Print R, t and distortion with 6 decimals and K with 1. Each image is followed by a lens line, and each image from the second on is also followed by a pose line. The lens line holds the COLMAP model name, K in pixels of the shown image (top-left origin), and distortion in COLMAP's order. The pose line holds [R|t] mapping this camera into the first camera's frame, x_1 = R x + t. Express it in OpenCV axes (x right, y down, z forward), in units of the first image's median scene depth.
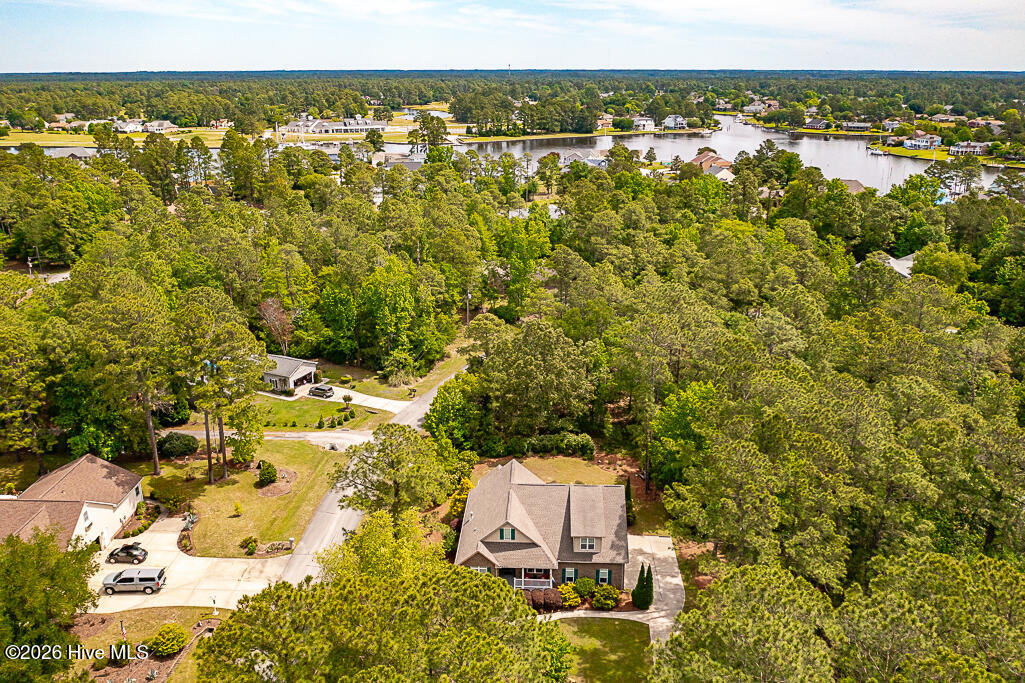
lens RADIAL K [[805.3, 0, 514.4], [0, 805.3, 337.1], [0, 0, 1]] dist [-0.022176, 0.004136]
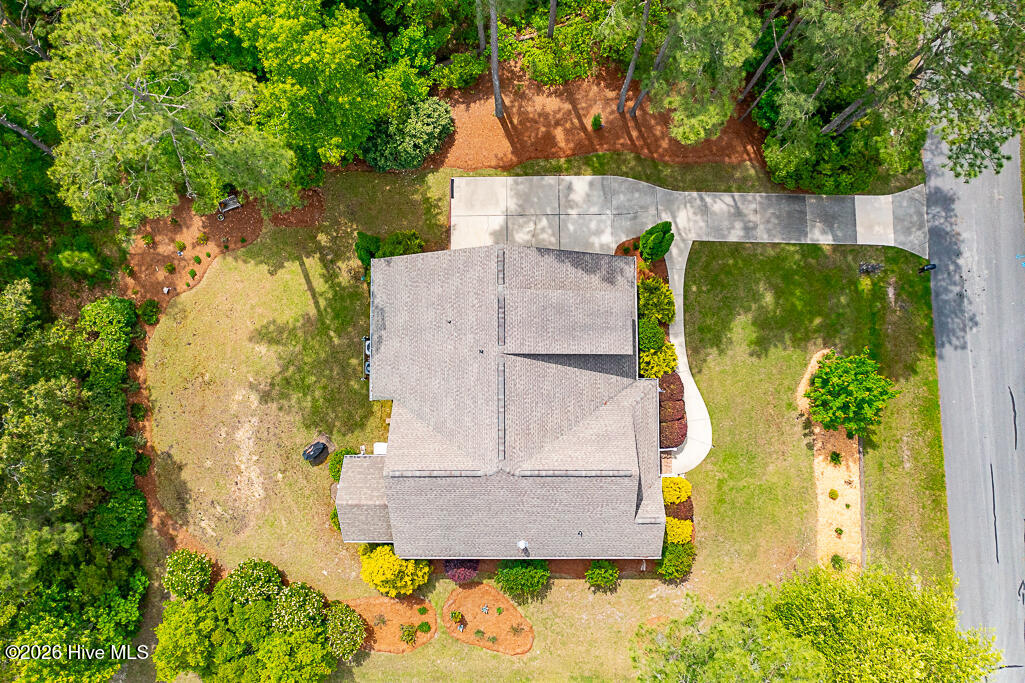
lens RADIAL K [[805.3, 0, 514.4], [0, 805.3, 337.1], [0, 0, 1]] dist [-0.022176, 0.004136]
pose [[-0.050311, -0.995701, 0.077774, 0.037291], [0.335430, 0.056504, 0.940369, -0.259209], [-0.940721, 0.073399, 0.331146, 0.778301]]
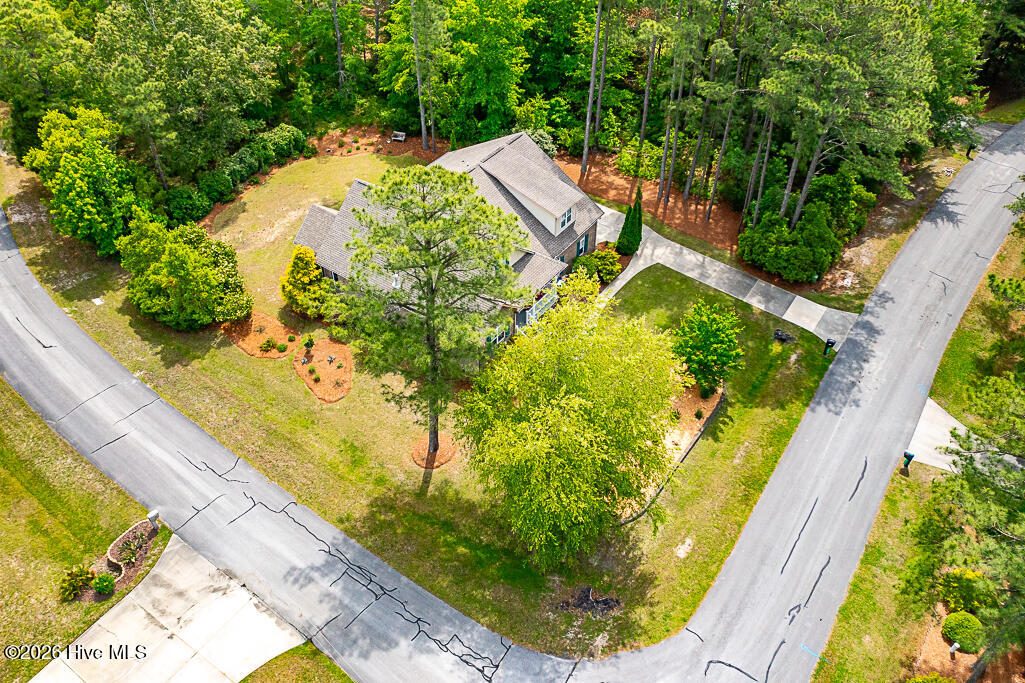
lens RADIAL K [[805.3, 0, 514.4], [0, 805.3, 337.1], [0, 0, 1]] dist [-0.022176, 0.004136]
pose [[0.545389, -0.572699, 0.612019, -0.389105], [0.263766, 0.810343, 0.523232, -0.043284], [-0.795600, -0.123935, 0.593010, 0.520175]]
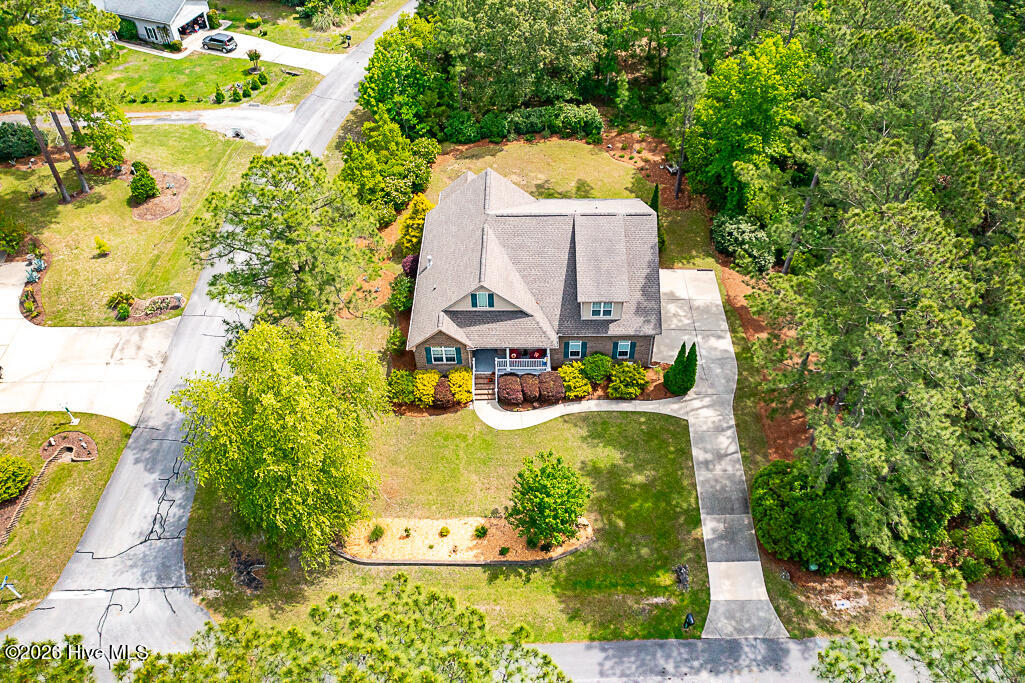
lens RADIAL K [[805.3, 0, 514.4], [0, 805.3, 337.1], [0, 0, 1]] dist [-0.022176, 0.004136]
pose [[0.999274, -0.036251, 0.011762, 0.007756], [0.026765, 0.887234, 0.460543, -0.031339], [-0.027131, -0.459894, 0.887559, 0.344214]]
